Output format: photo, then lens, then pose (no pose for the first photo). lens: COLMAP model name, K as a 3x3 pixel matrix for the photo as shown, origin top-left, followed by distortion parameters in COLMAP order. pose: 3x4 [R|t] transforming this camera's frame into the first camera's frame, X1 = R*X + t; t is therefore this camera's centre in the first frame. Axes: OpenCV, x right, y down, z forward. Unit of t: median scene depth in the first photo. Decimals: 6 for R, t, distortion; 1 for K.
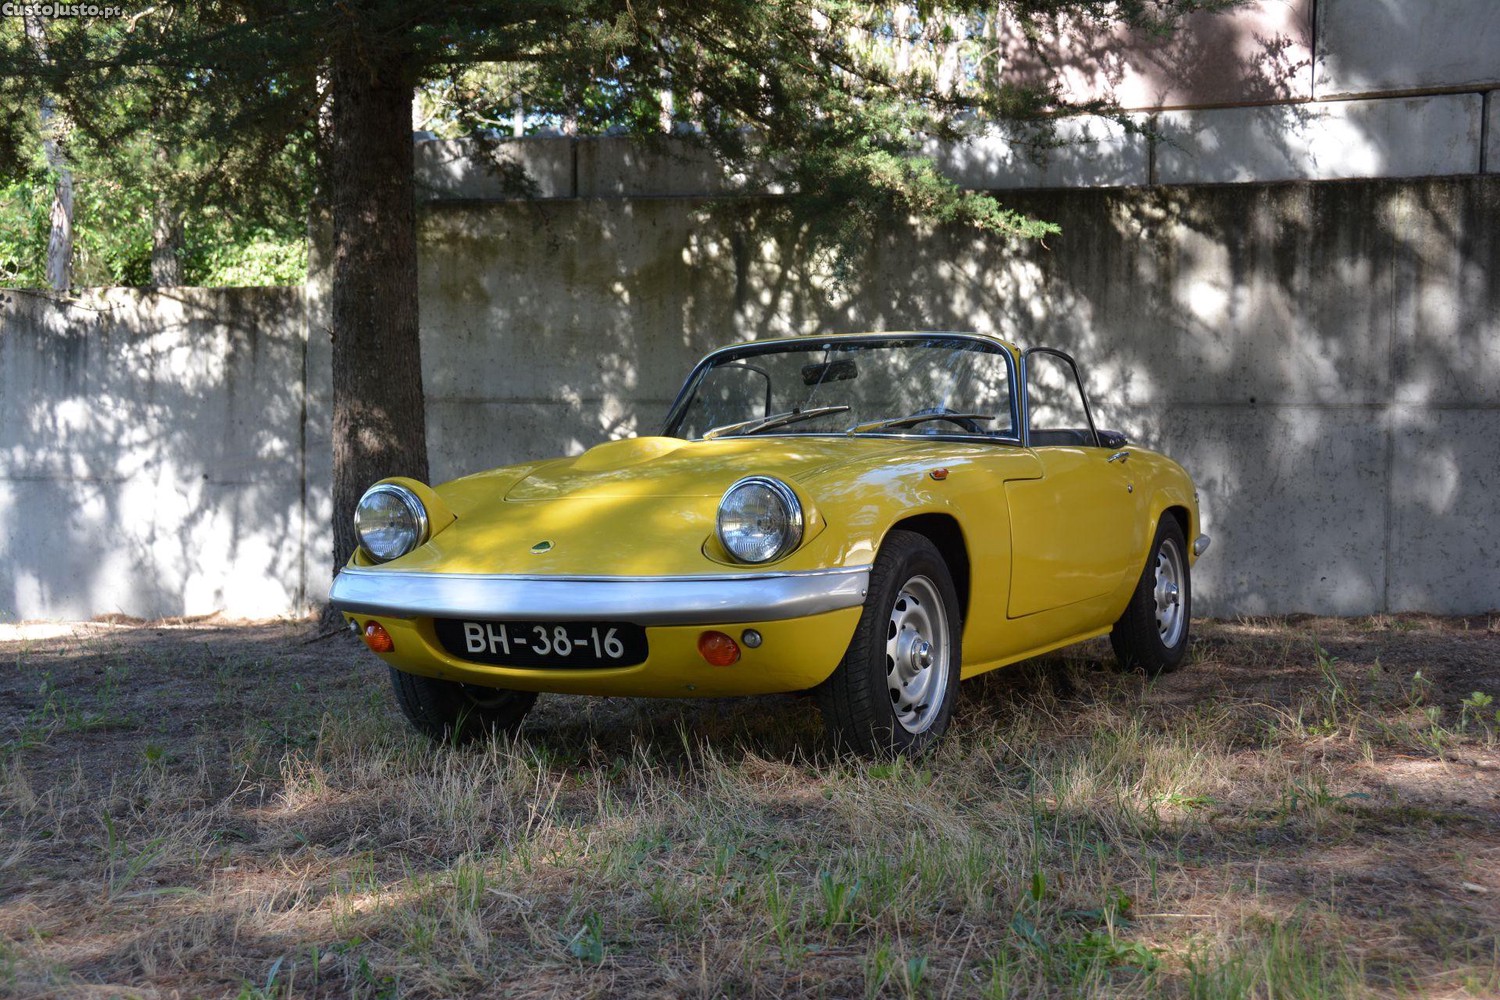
lens RADIAL K [[1876.6, 0, 750.0], [0, 1876.6, 500.0], [0, 0, 1]] dist [0.019241, 0.451413]
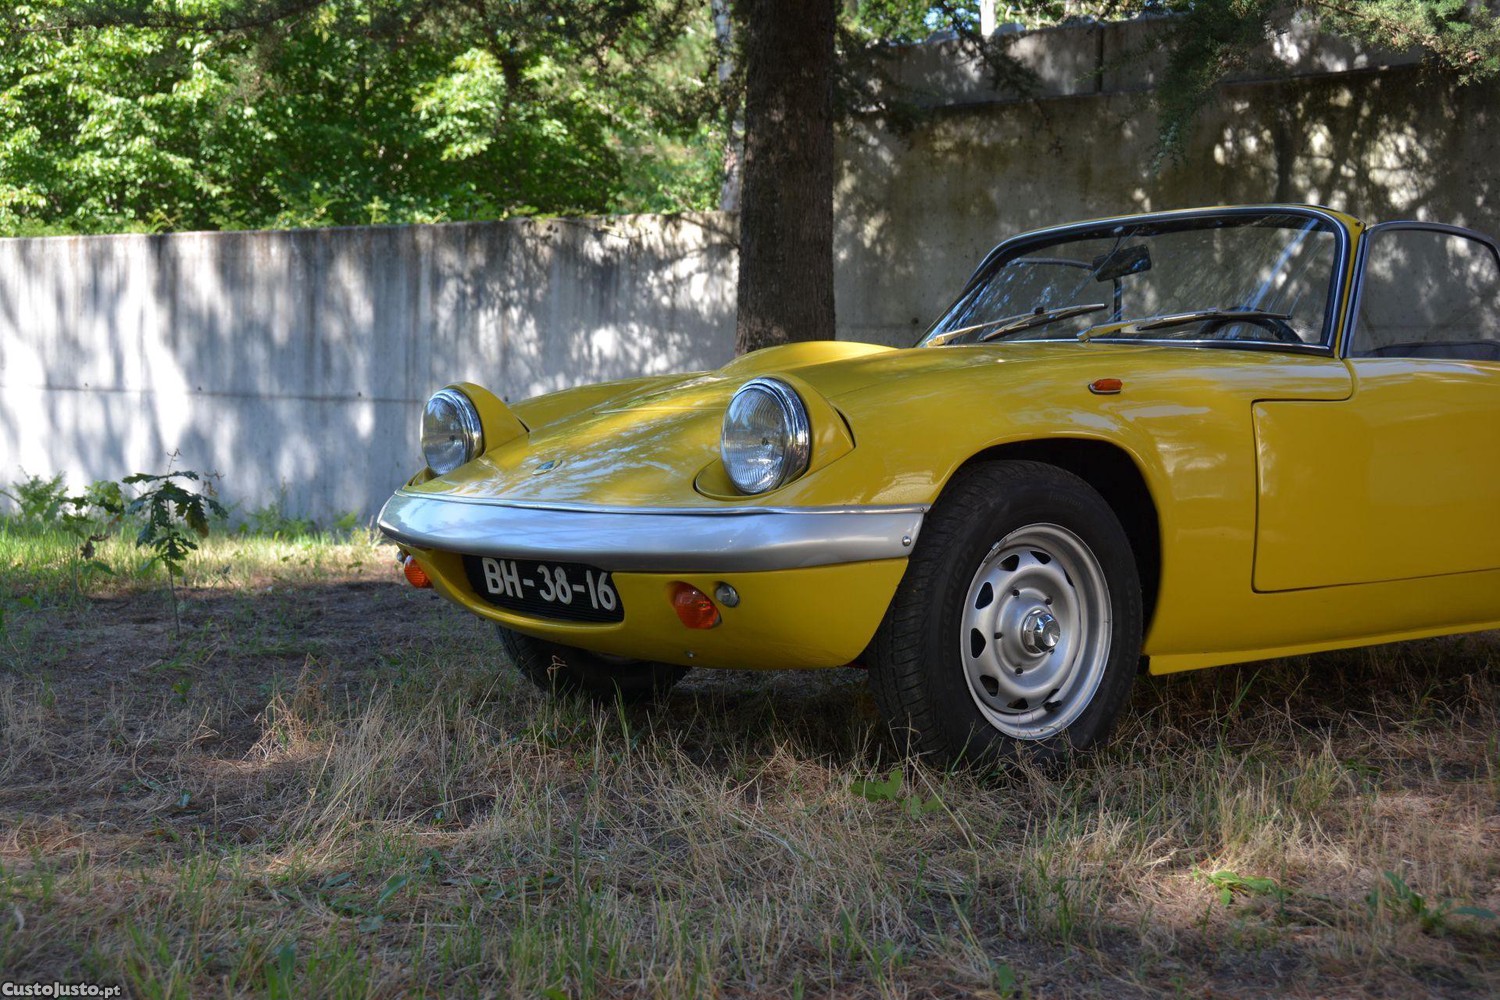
lens RADIAL K [[1876.6, 0, 750.0], [0, 1876.6, 500.0], [0, 0, 1]] dist [0.019241, 0.451413]
pose [[0.913313, 0.035722, -0.405688, 0.122268], [-0.025043, 0.999187, 0.031602, 0.004866], [0.406487, -0.018703, 0.913465, 0.126686]]
